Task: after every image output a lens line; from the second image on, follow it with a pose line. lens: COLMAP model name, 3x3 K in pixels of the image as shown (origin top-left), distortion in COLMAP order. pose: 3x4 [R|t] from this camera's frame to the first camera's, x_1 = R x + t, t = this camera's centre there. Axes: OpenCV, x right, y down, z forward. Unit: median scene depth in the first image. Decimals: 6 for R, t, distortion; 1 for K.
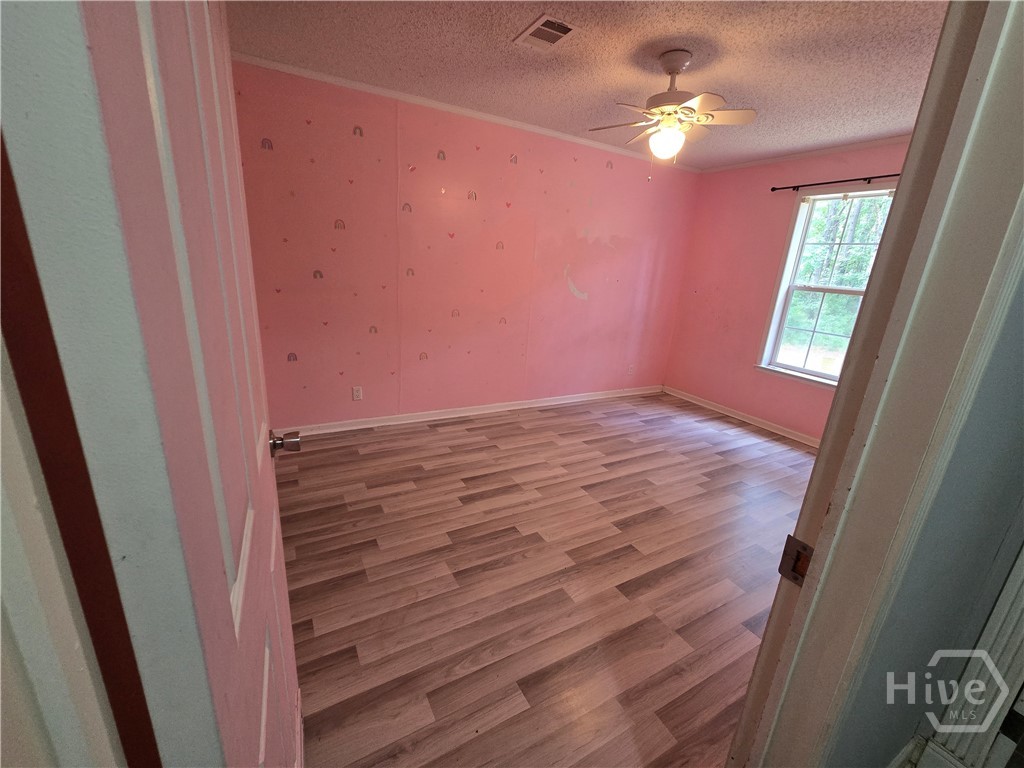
lens RADIAL K [[420.4, 0, 509.9], [0, 420.4, 385.4], [0, 0, 1]] dist [-0.000908, 0.000894]
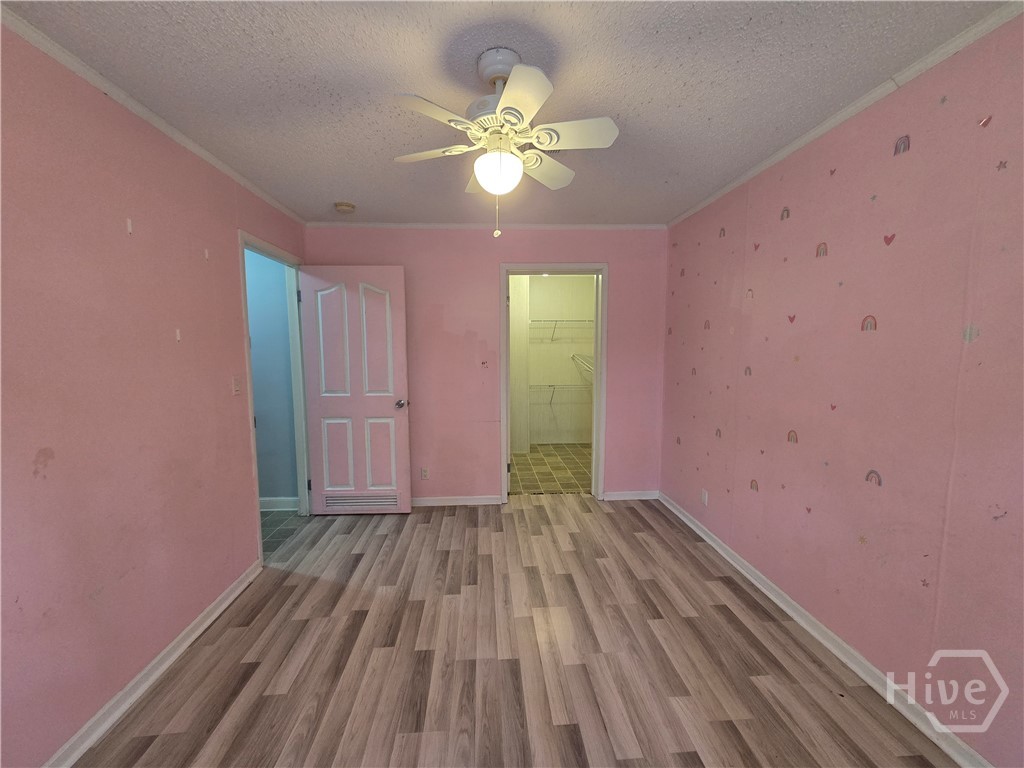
lens RADIAL K [[420.4, 0, 507.6], [0, 420.4, 384.6], [0, 0, 1]] dist [-0.000908, 0.000894]
pose [[-0.430221, 0.025437, -0.902365, 0.688796], [-0.277720, 0.947393, 0.159115, -0.255884], [0.858942, 0.319059, -0.400524, 0.974928]]
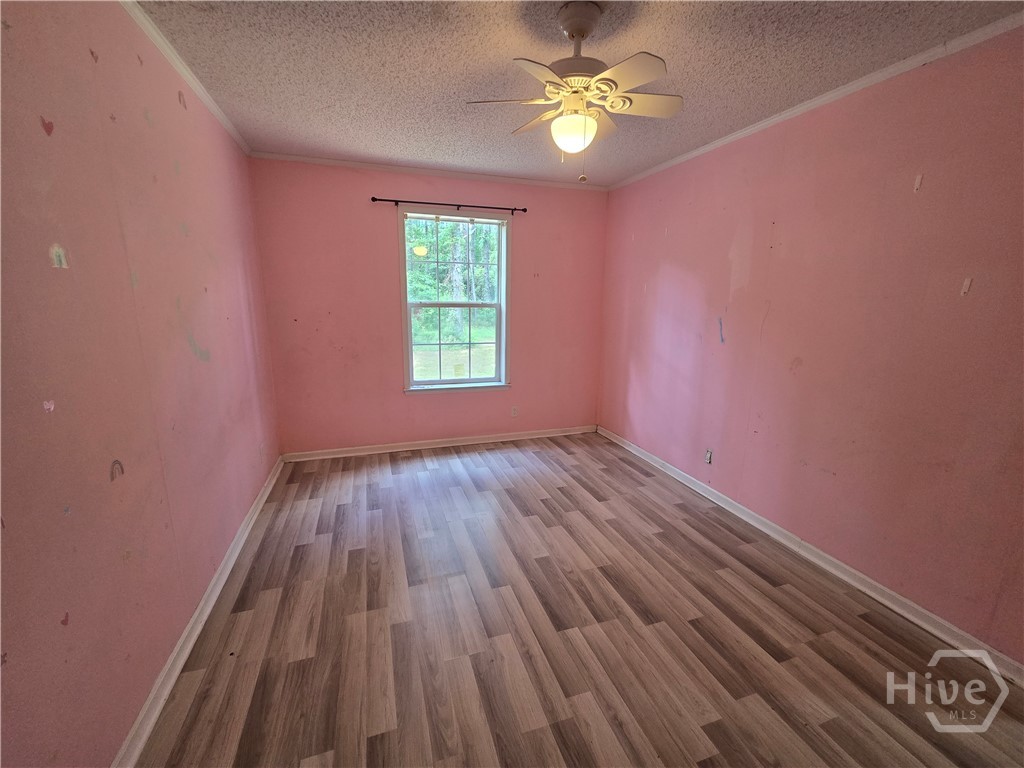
lens RADIAL K [[420.4, 0, 507.3], [0, 420.4, 384.7], [0, 0, 1]] dist [-0.000908, 0.000894]
pose [[0.190178, -0.263483, 0.945732, -0.321005], [0.278482, 0.938223, 0.205391, -0.242424], [-0.941425, 0.224309, 0.251804, 0.716525]]
